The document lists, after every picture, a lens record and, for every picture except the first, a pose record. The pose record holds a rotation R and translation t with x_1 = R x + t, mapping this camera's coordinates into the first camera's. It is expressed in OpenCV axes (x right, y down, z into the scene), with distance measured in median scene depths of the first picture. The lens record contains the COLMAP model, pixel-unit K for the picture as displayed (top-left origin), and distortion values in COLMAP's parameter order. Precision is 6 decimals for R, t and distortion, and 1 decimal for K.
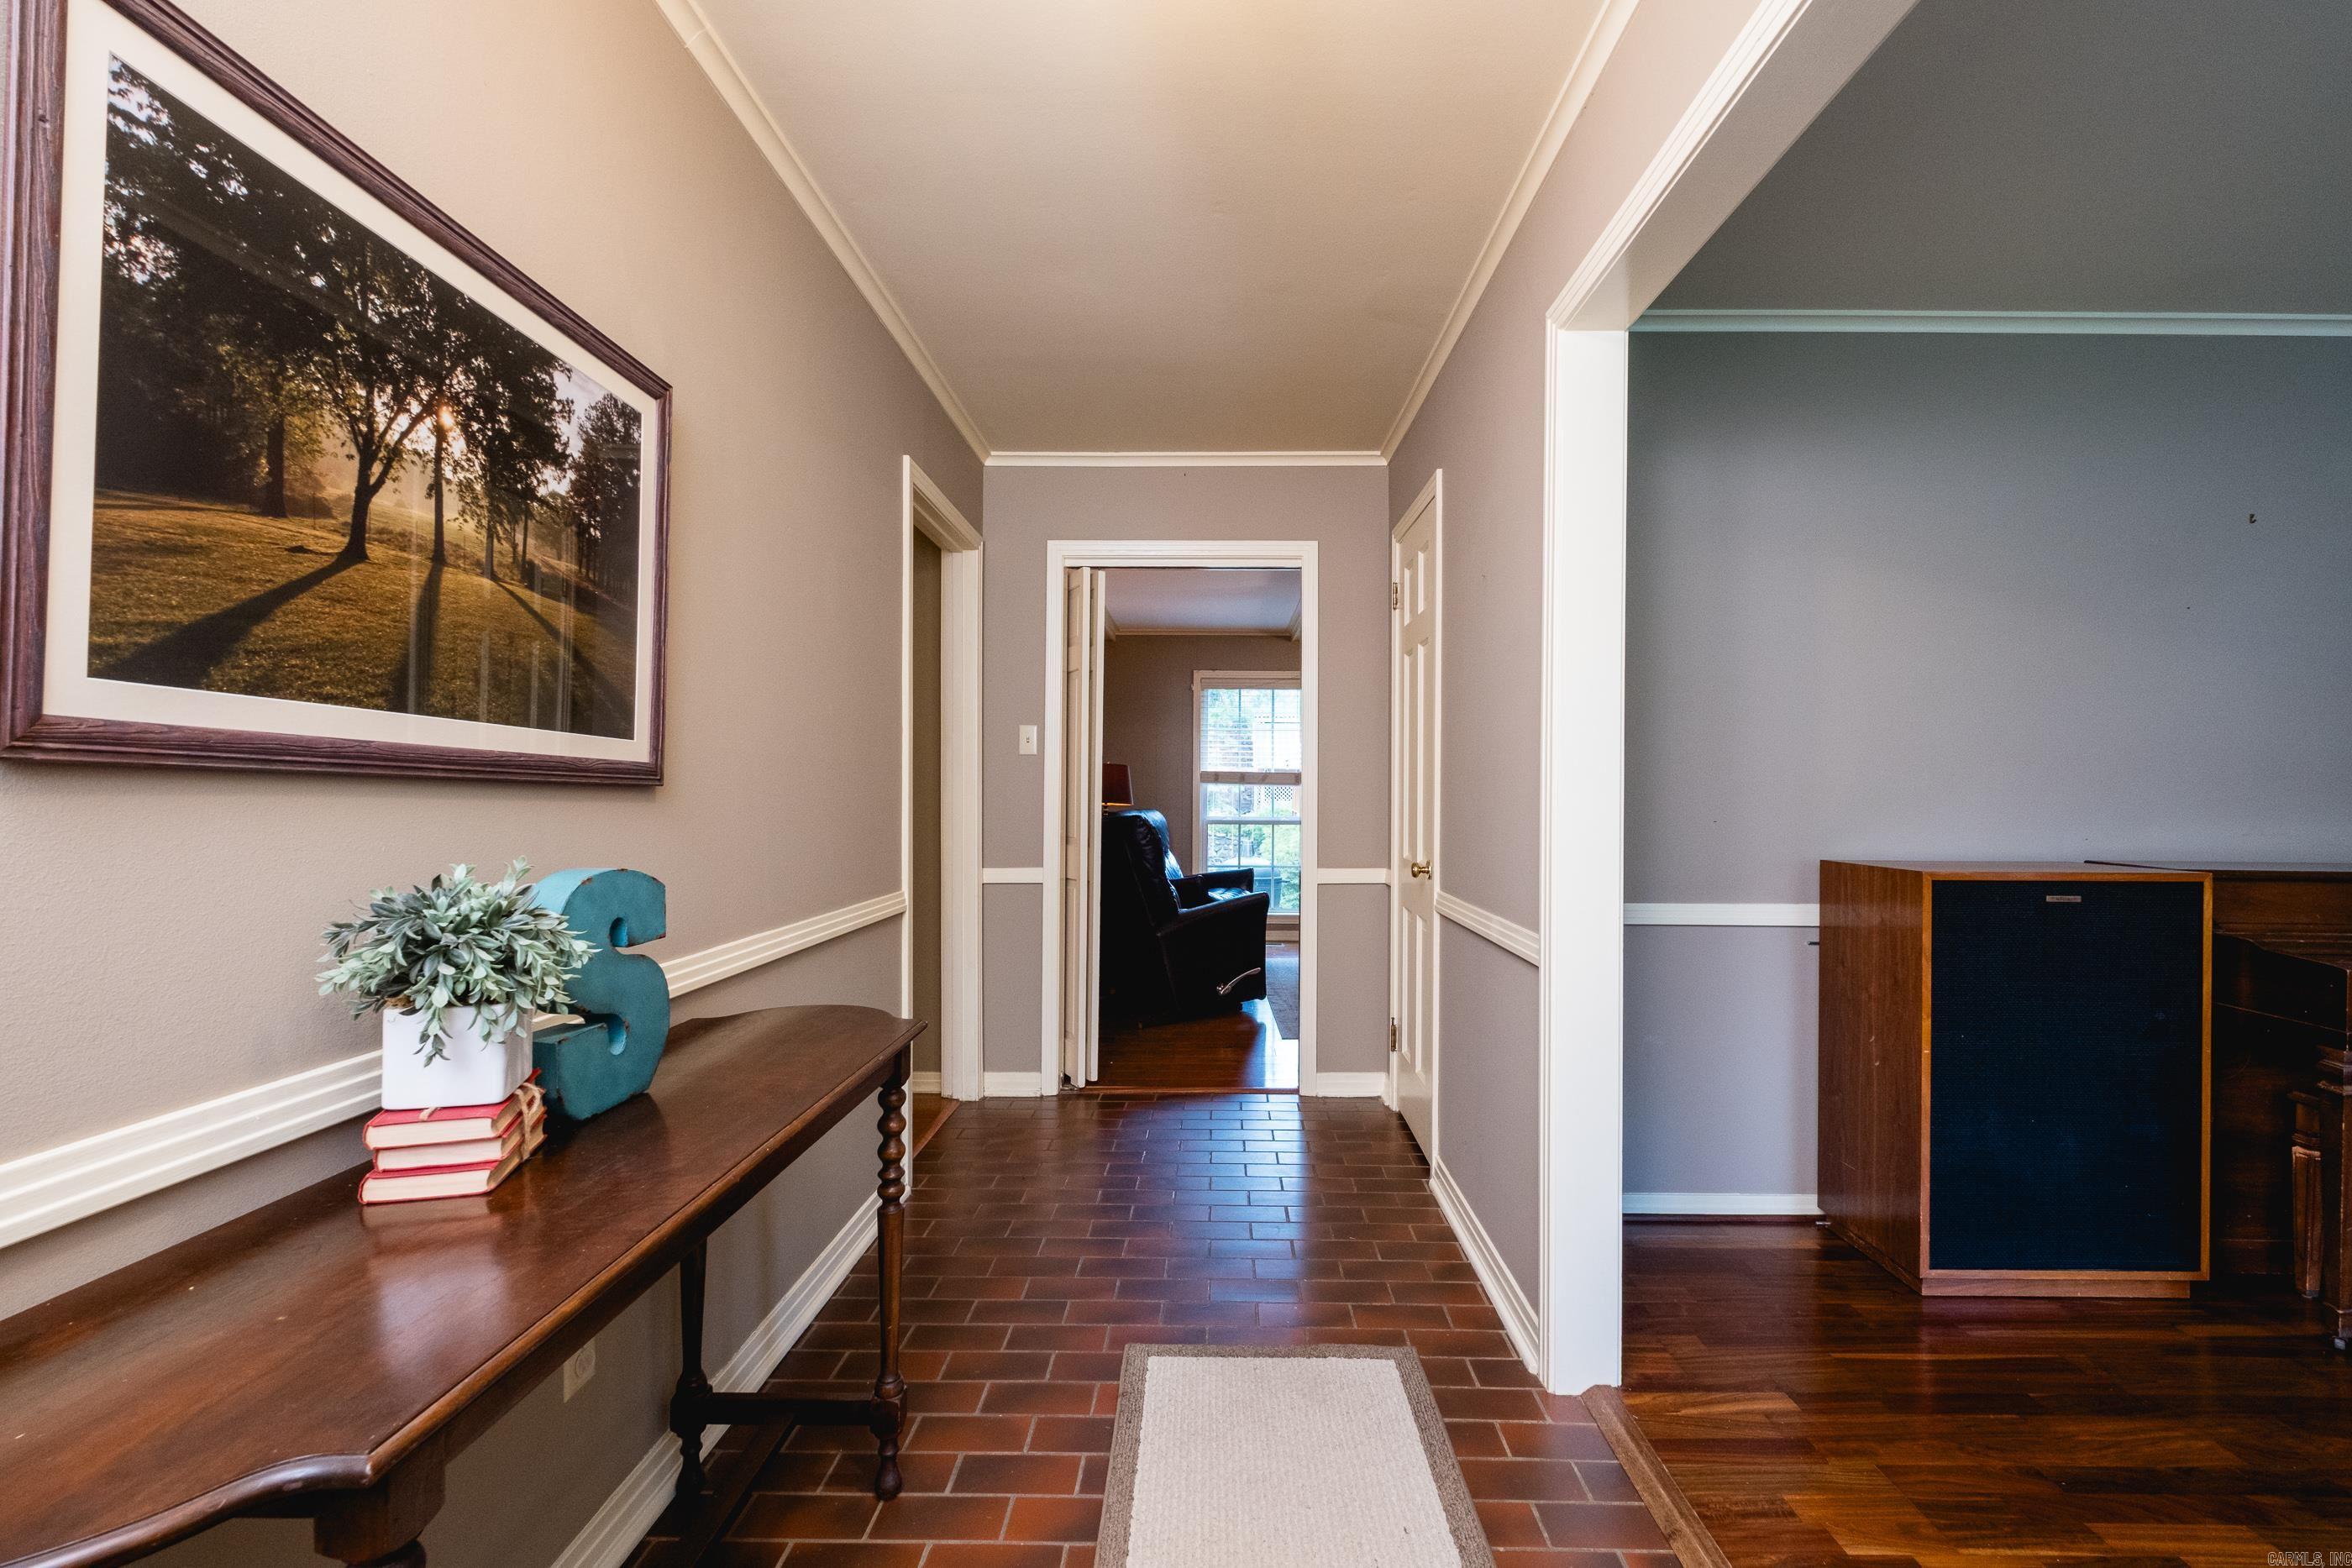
lens RADIAL K [[1049.6, 0, 1183.4], [0, 1049.6, 781.3], [0, 0, 1]] dist [0.002854, -0.001859]
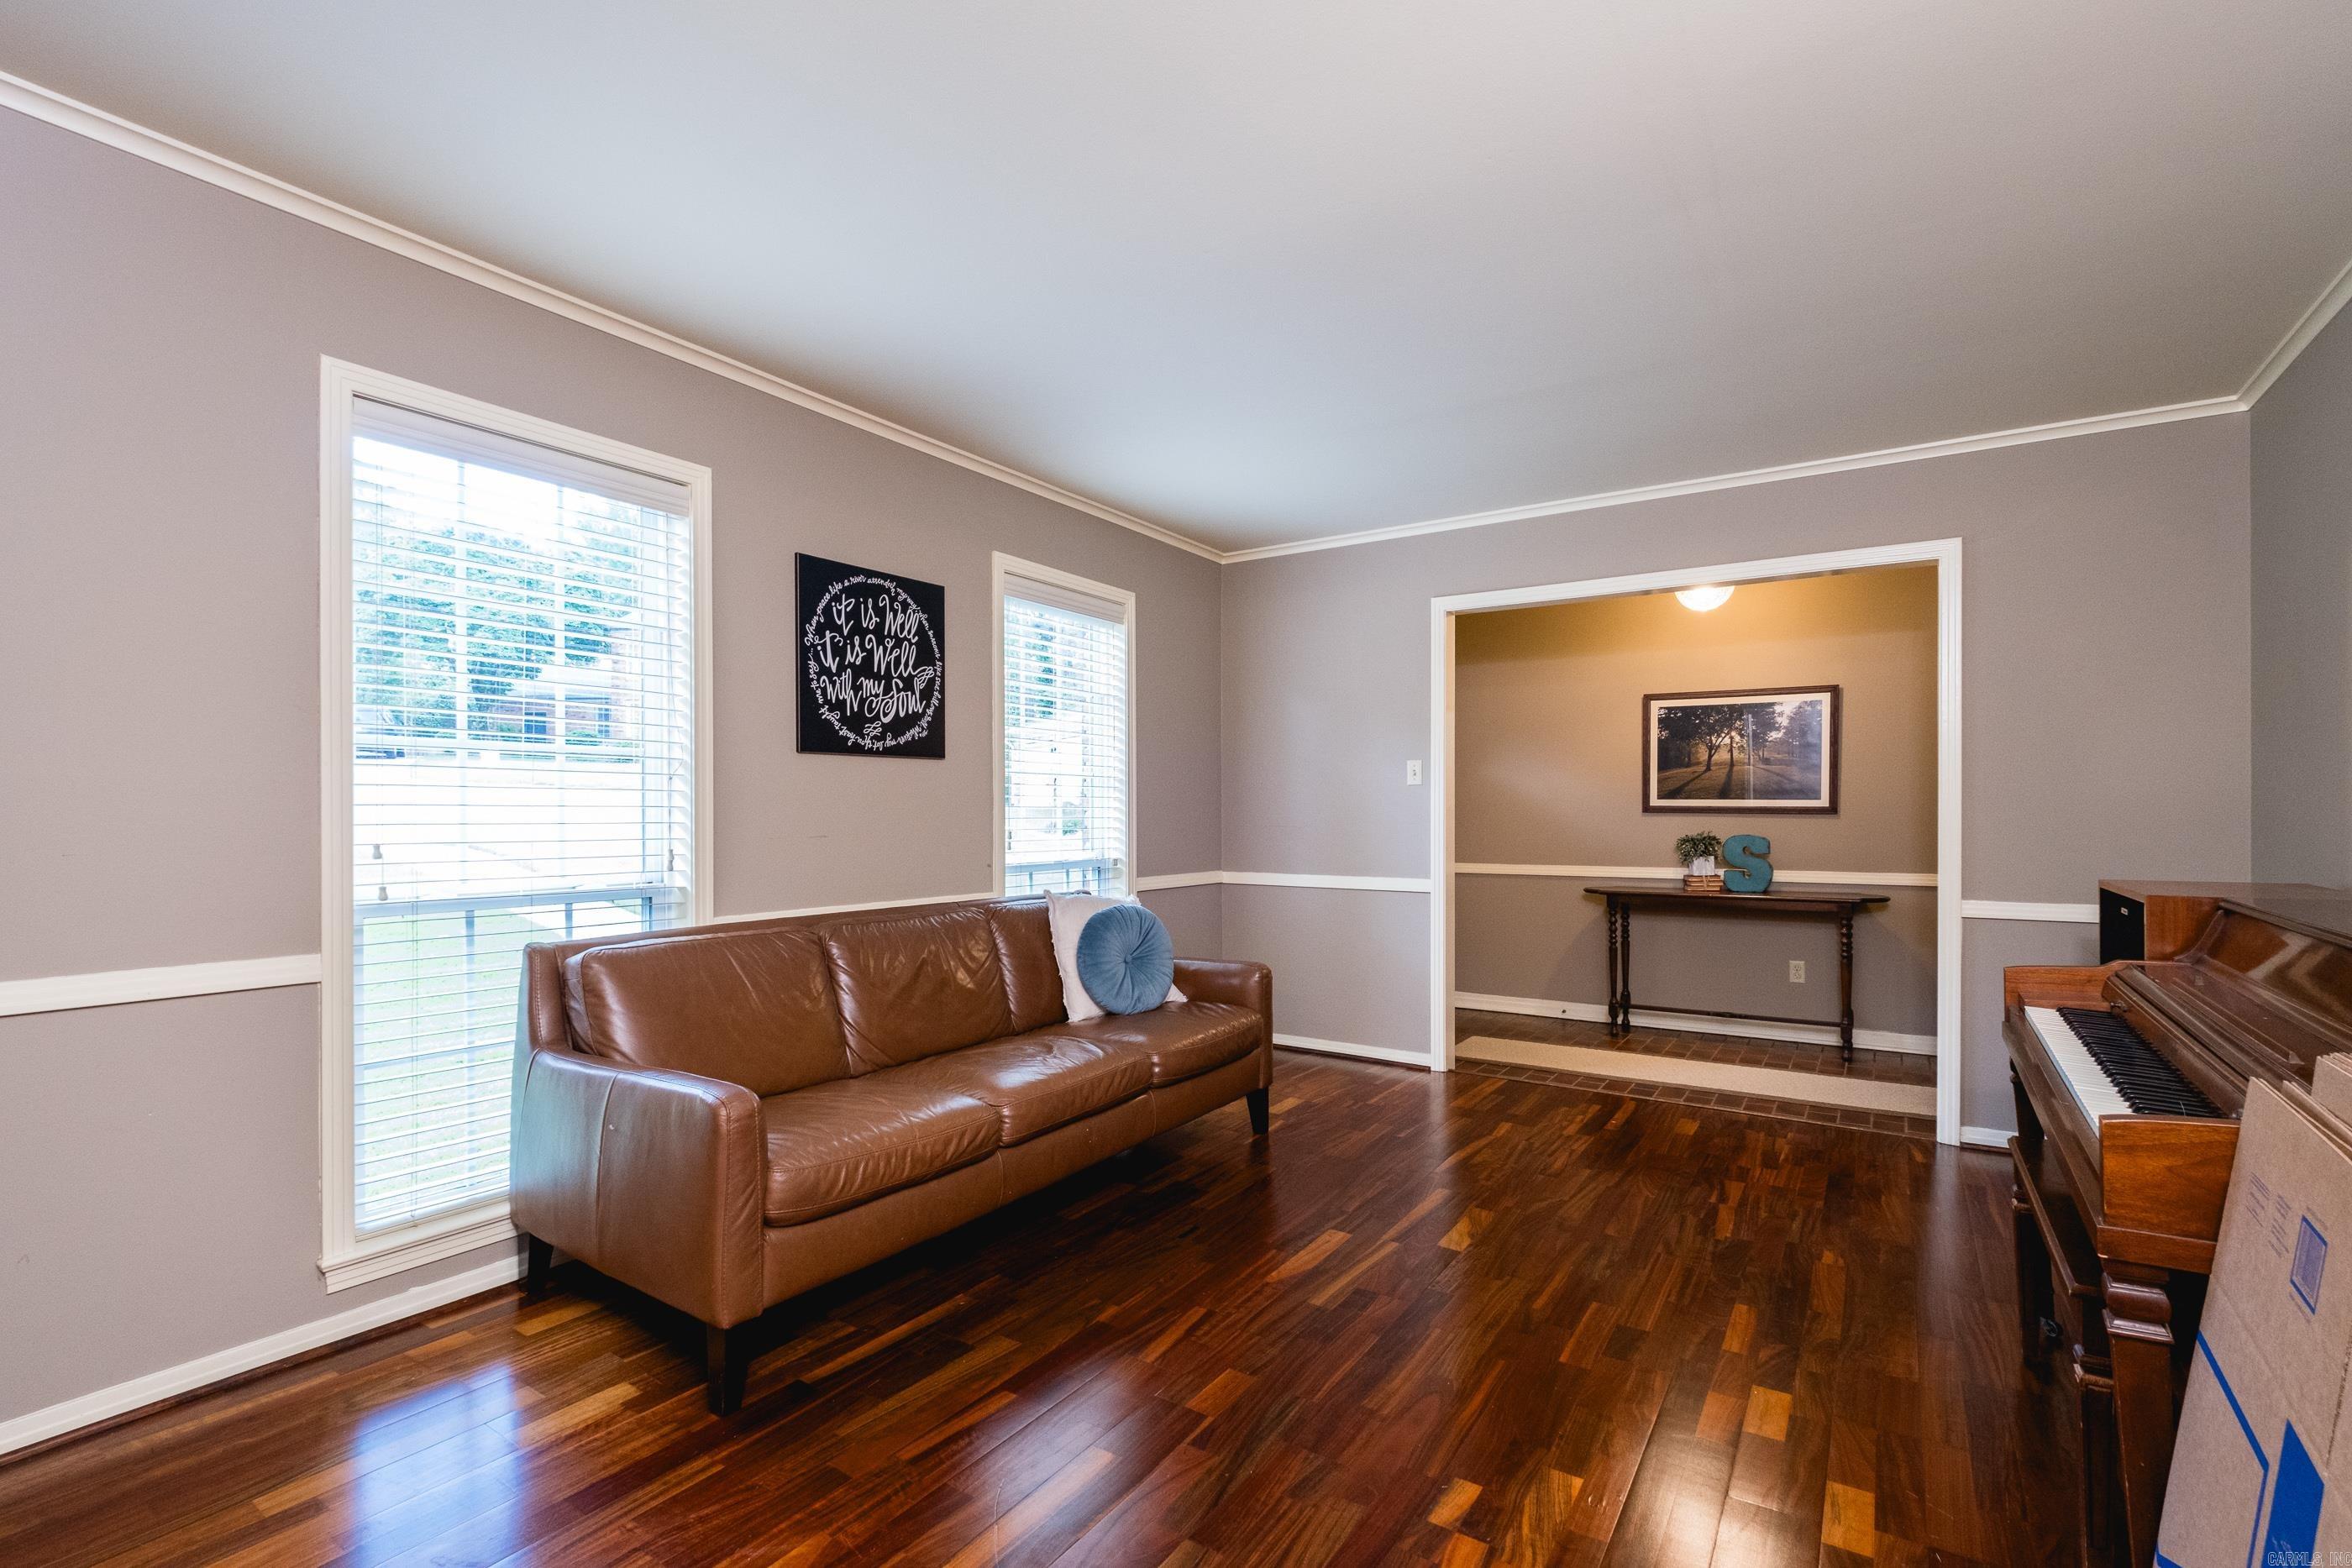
lens RADIAL K [[1049.6, 0, 1177.3], [0, 1049.6, 796.0], [0, 0, 1]] dist [0.002854, -0.001859]
pose [[-0.556447, -0.011940, -0.830797, 4.636109], [0.013355, 0.999639, -0.023312, -0.001788], [0.830776, -0.024068, -0.556087, 1.595739]]
